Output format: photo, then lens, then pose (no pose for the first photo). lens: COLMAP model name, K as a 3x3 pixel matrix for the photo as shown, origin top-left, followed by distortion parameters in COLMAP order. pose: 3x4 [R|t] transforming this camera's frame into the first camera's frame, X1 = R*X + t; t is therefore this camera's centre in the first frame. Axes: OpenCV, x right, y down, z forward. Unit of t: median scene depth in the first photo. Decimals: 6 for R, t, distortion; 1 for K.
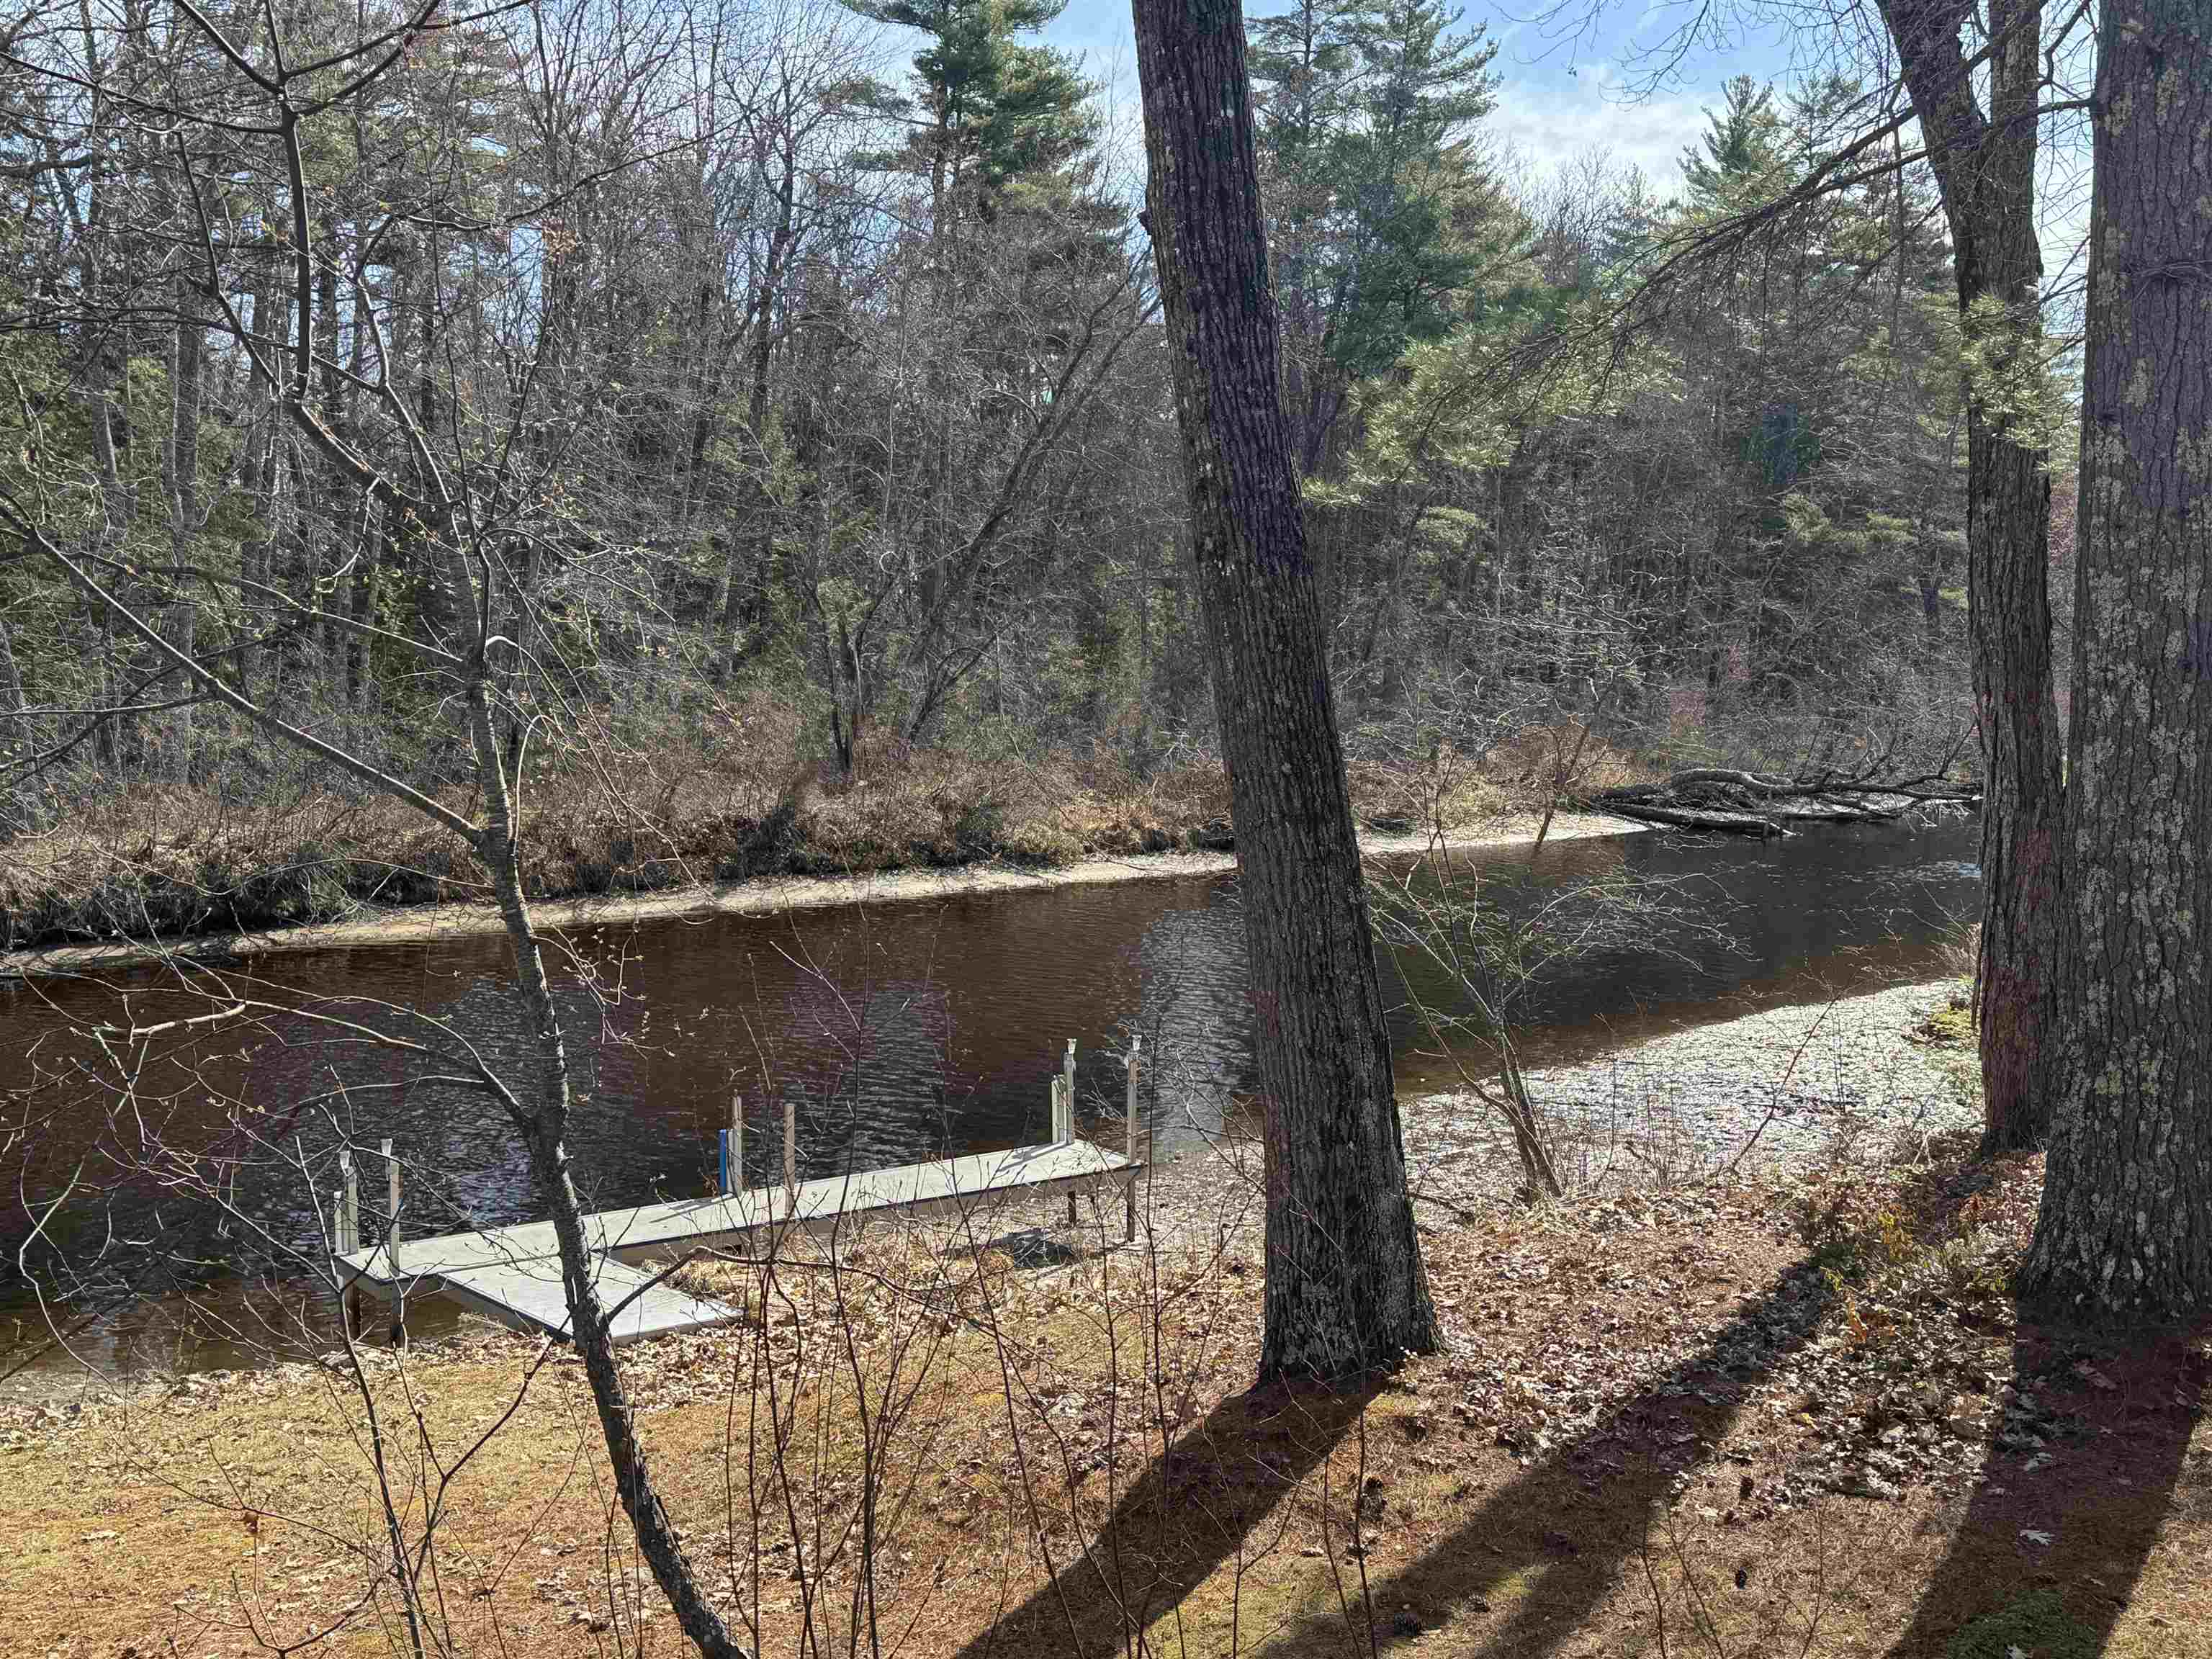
lens RADIAL K [[2341.8, 0, 1102.6], [0, 2341.8, 833.2], [0, 0, 1]] dist [0.056286, 0.000000]
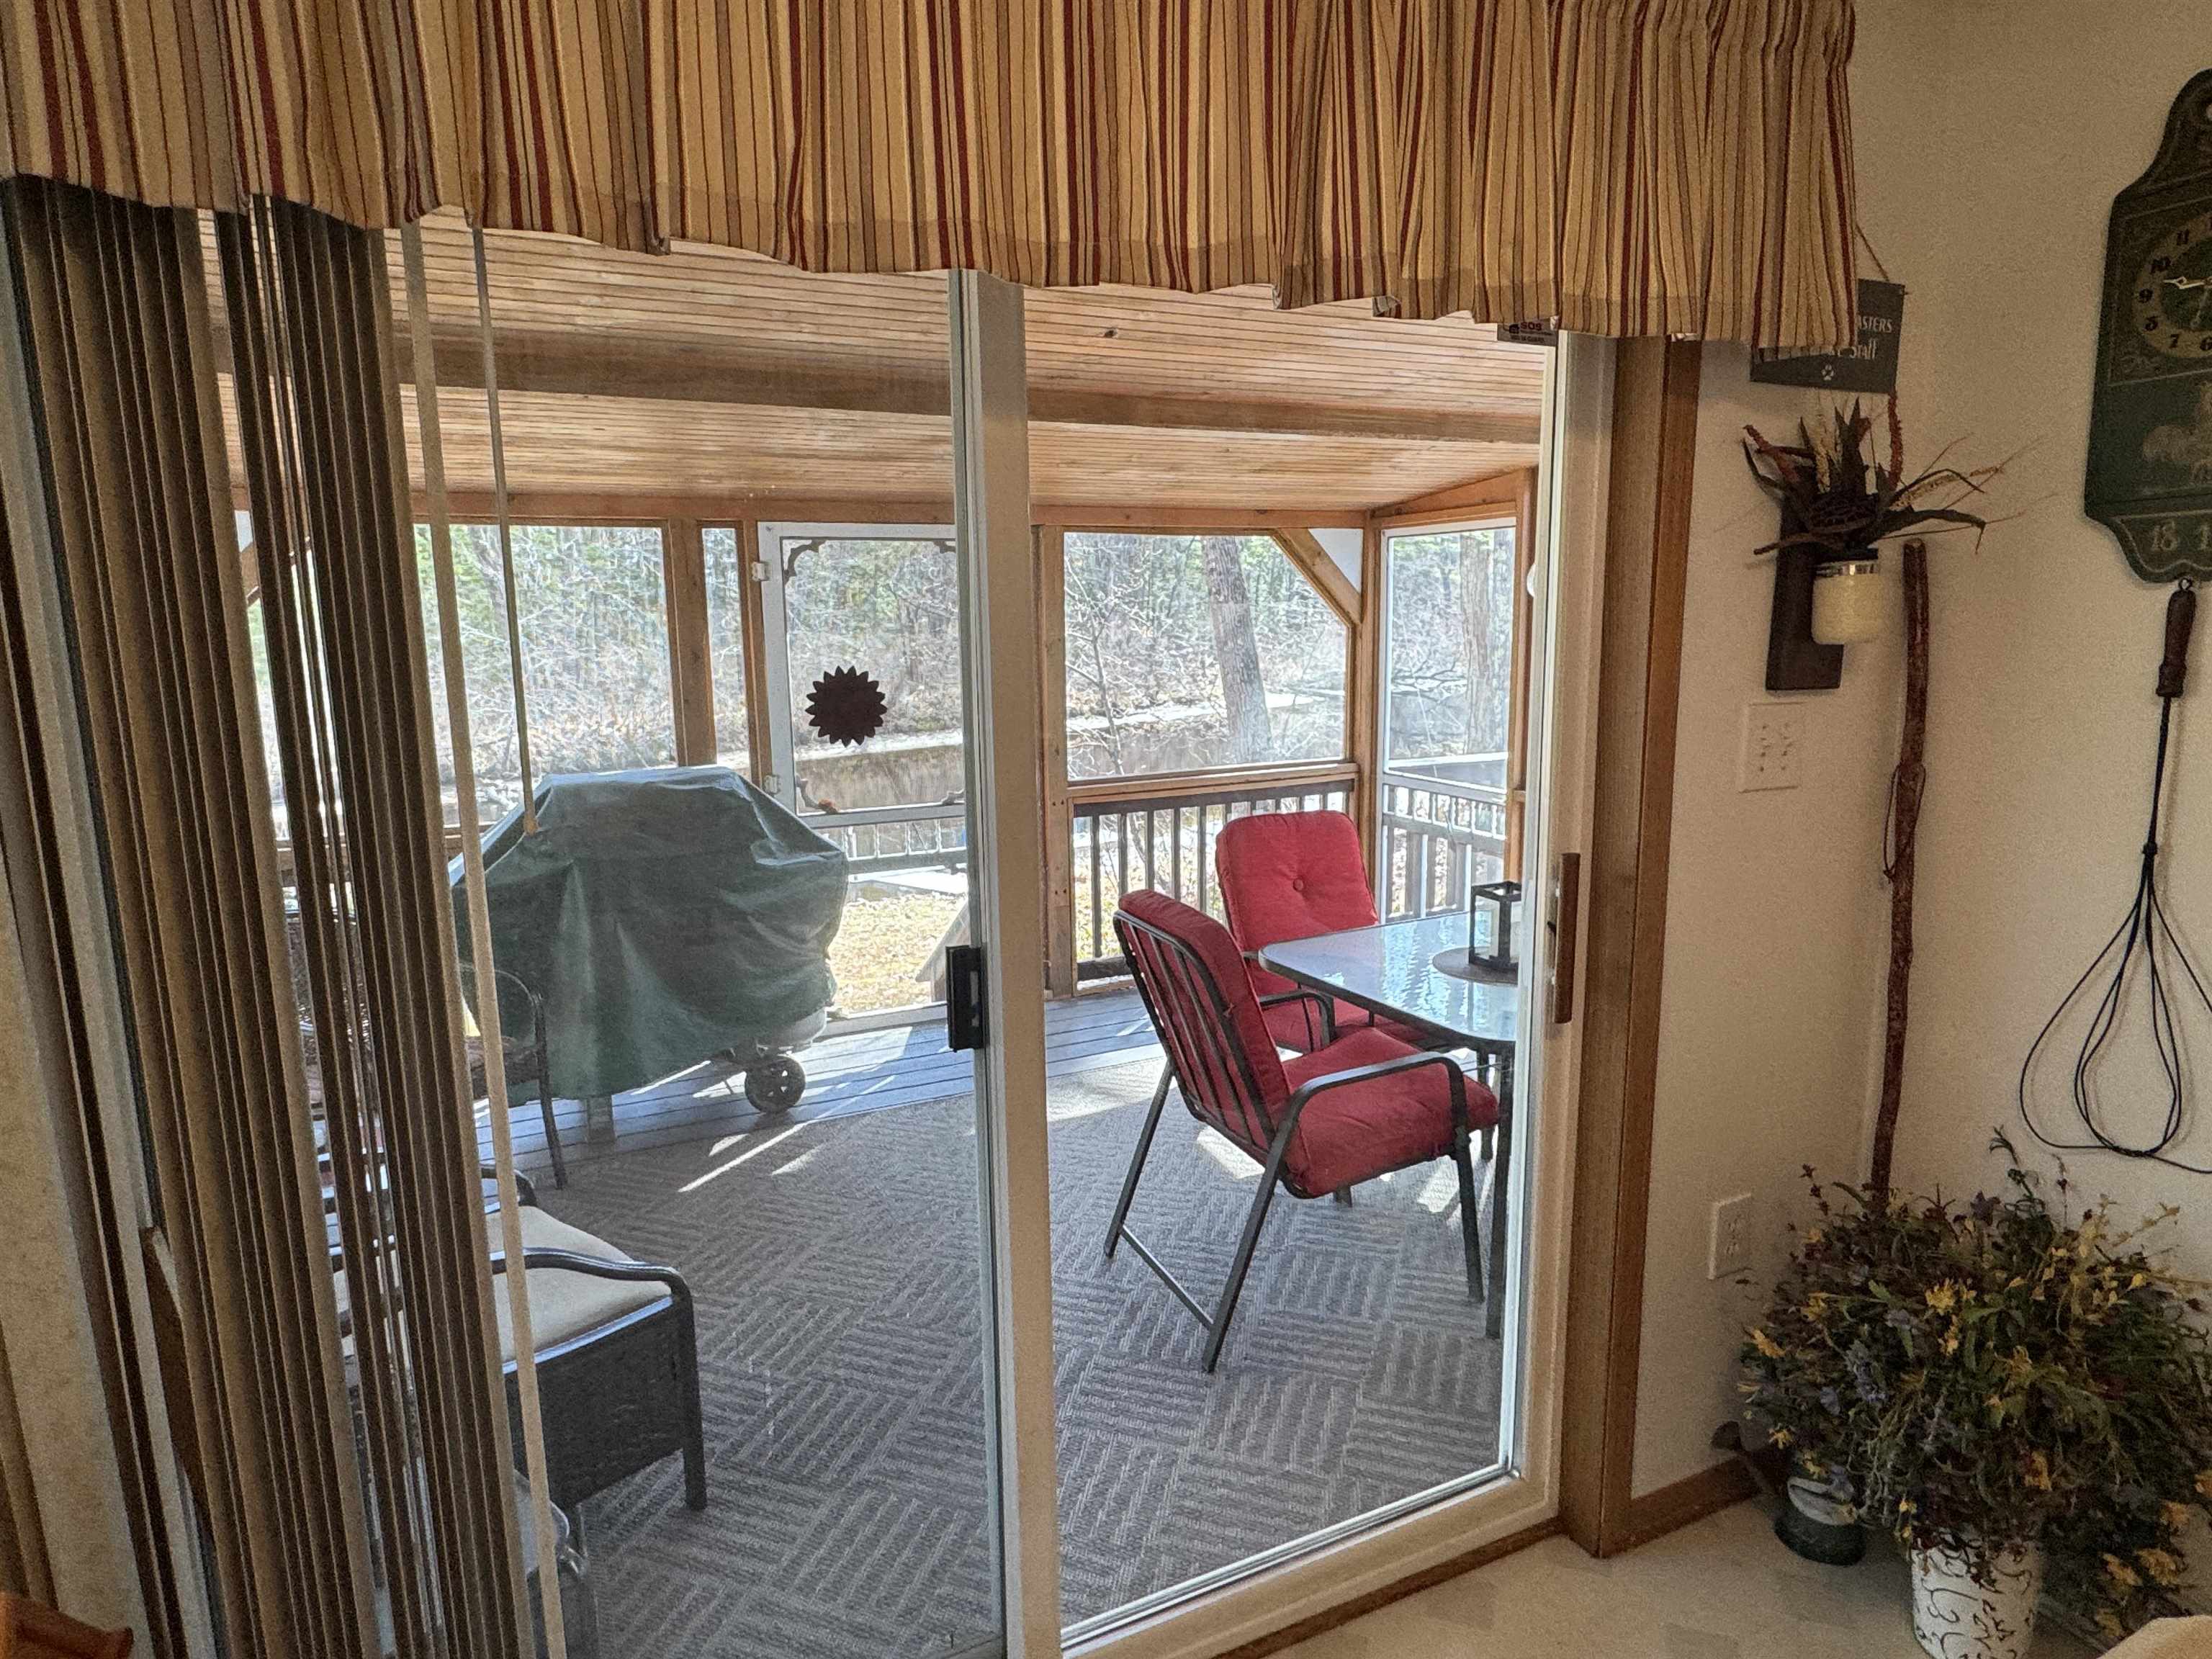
lens RADIAL K [[1281.5, 0, 1096.2], [0, 1281.5, 814.1], [0, 0, 1]] dist [-0.006610, 0.003816]
pose [[0.997114, -0.035352, 0.067184, -0.053434], [0.030041, 0.996463, 0.078485, 0.007582], [-0.069721, -0.076240, 0.994649, -0.160727]]
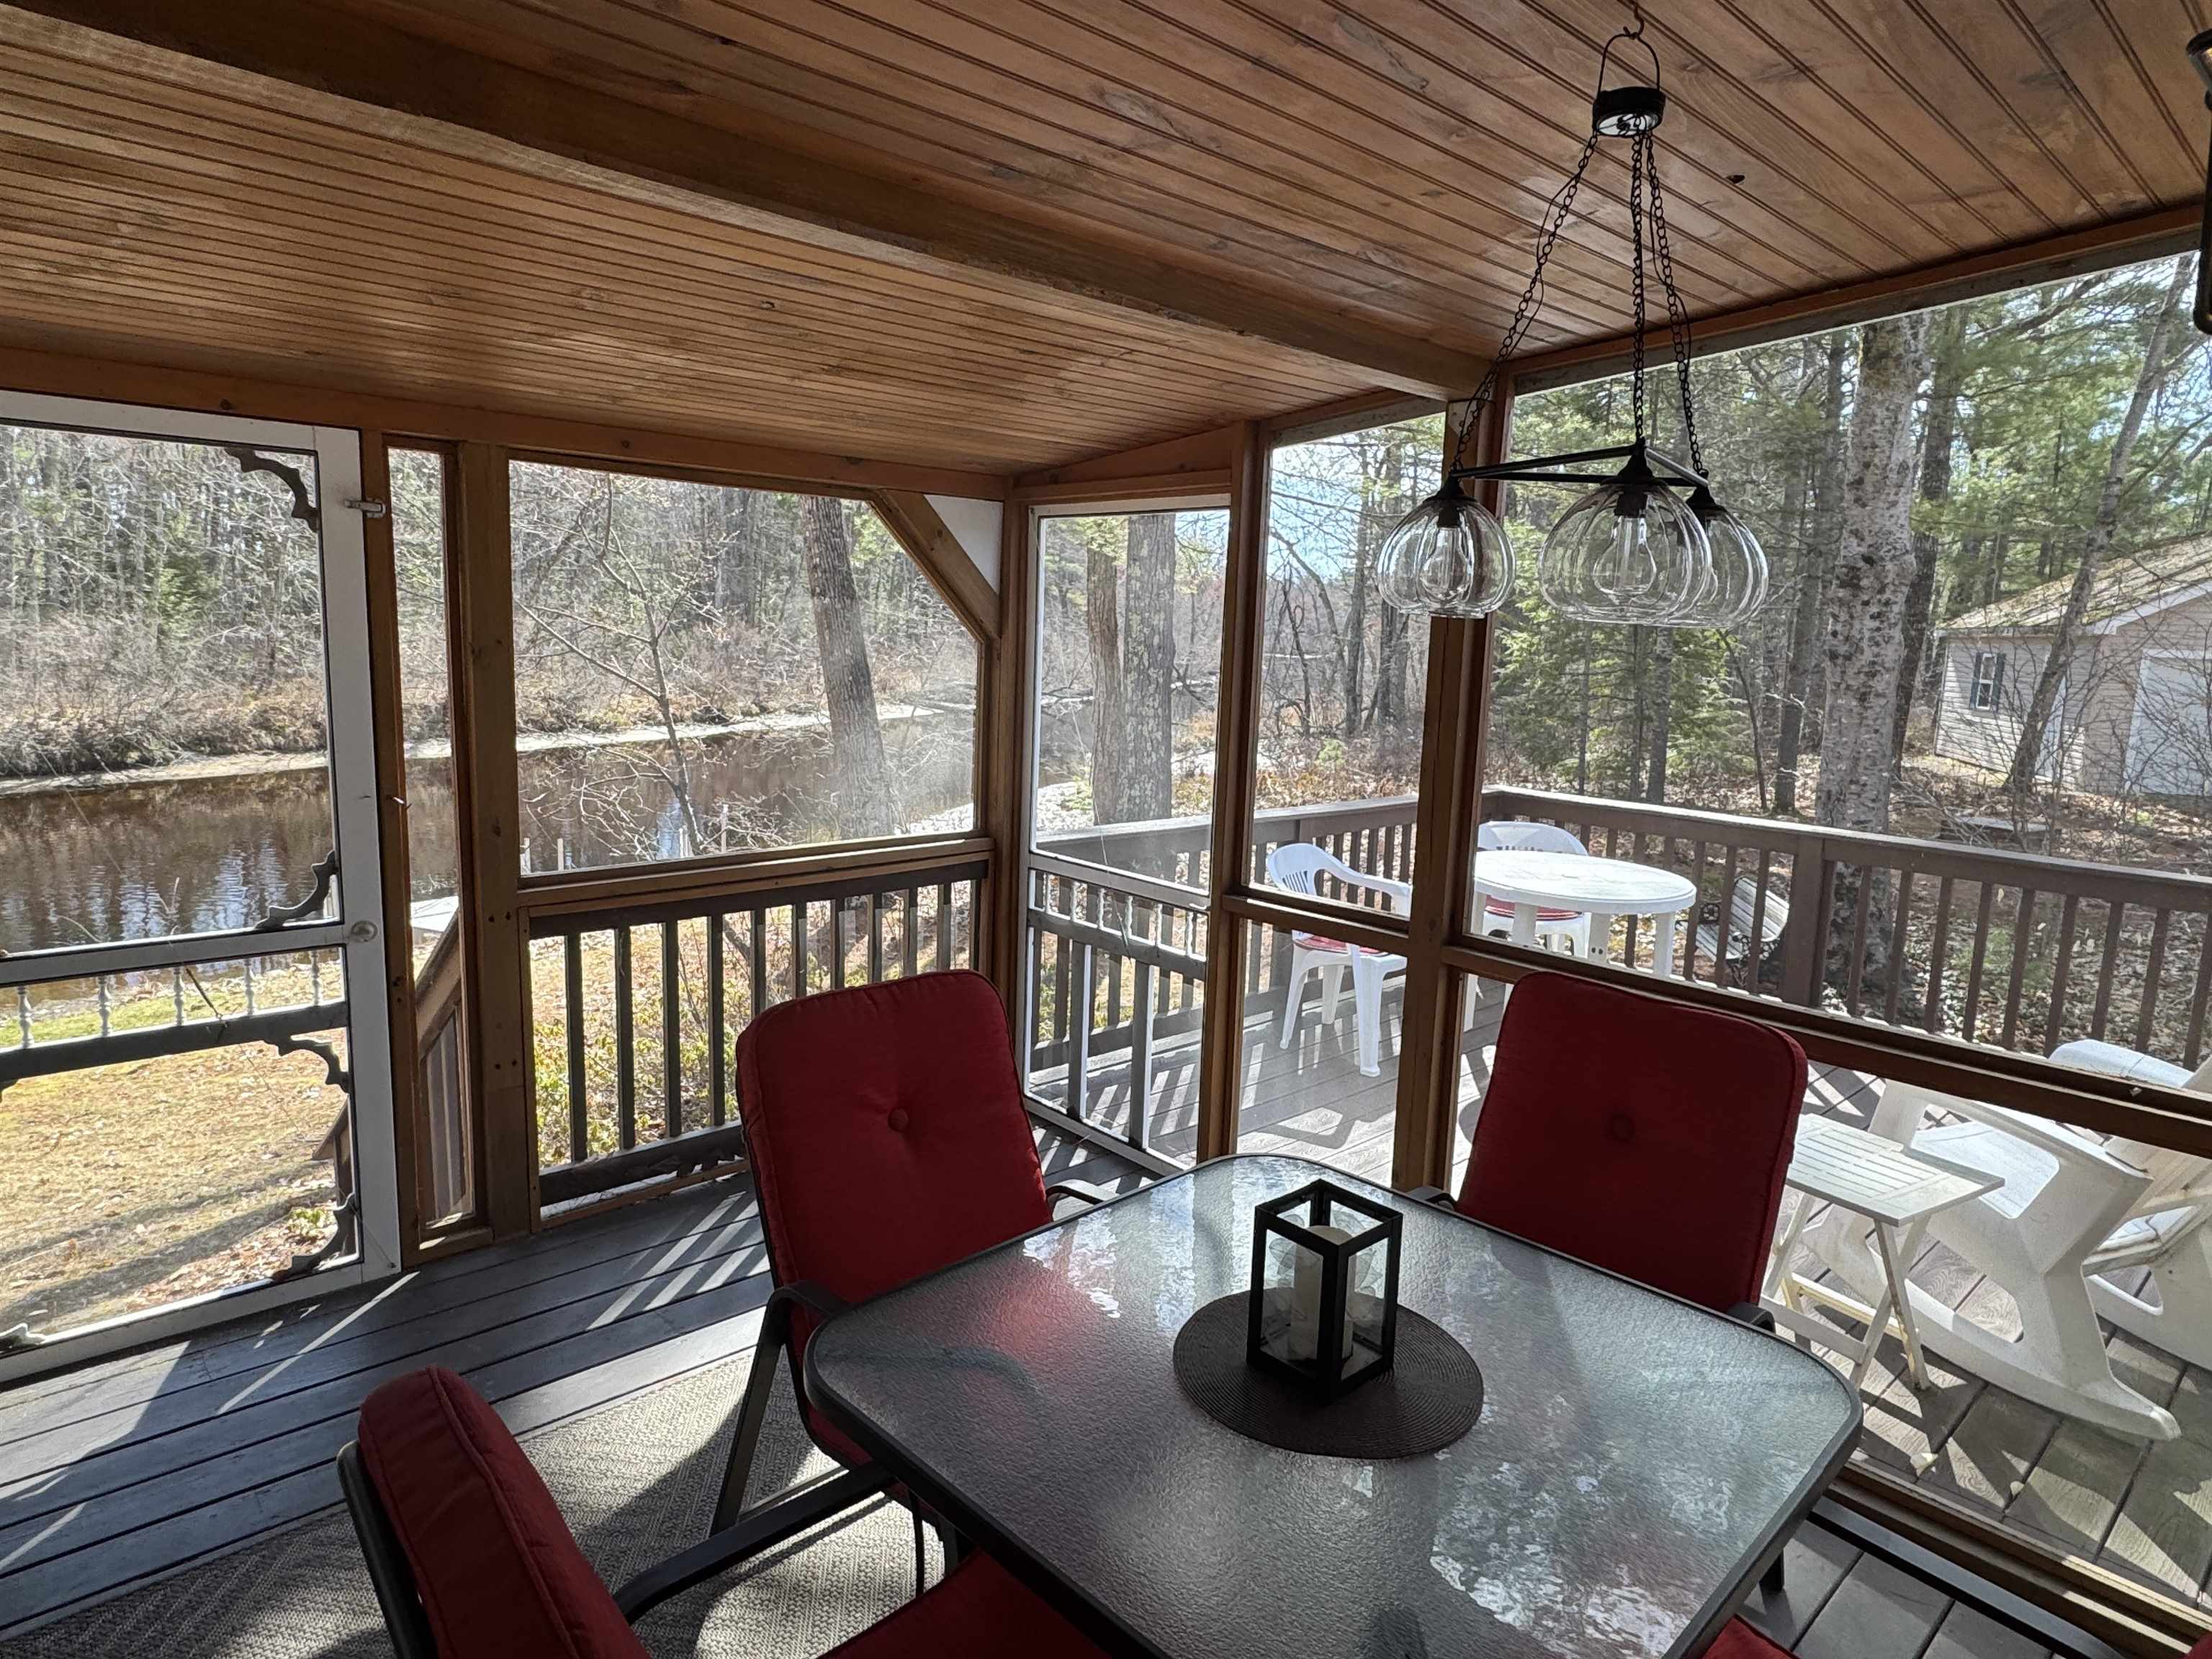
lens RADIAL K [[1281.5, 0, 1122.5], [0, 1281.5, 829.2], [0, 0, 1]] dist [-0.006610, 0.003816]
pose [[0.927485, -0.031124, 0.372563, -0.037047], [-0.001391, 0.996235, 0.086687, 0.003209], [-0.373859, -0.080919, 0.923949, -0.094601]]
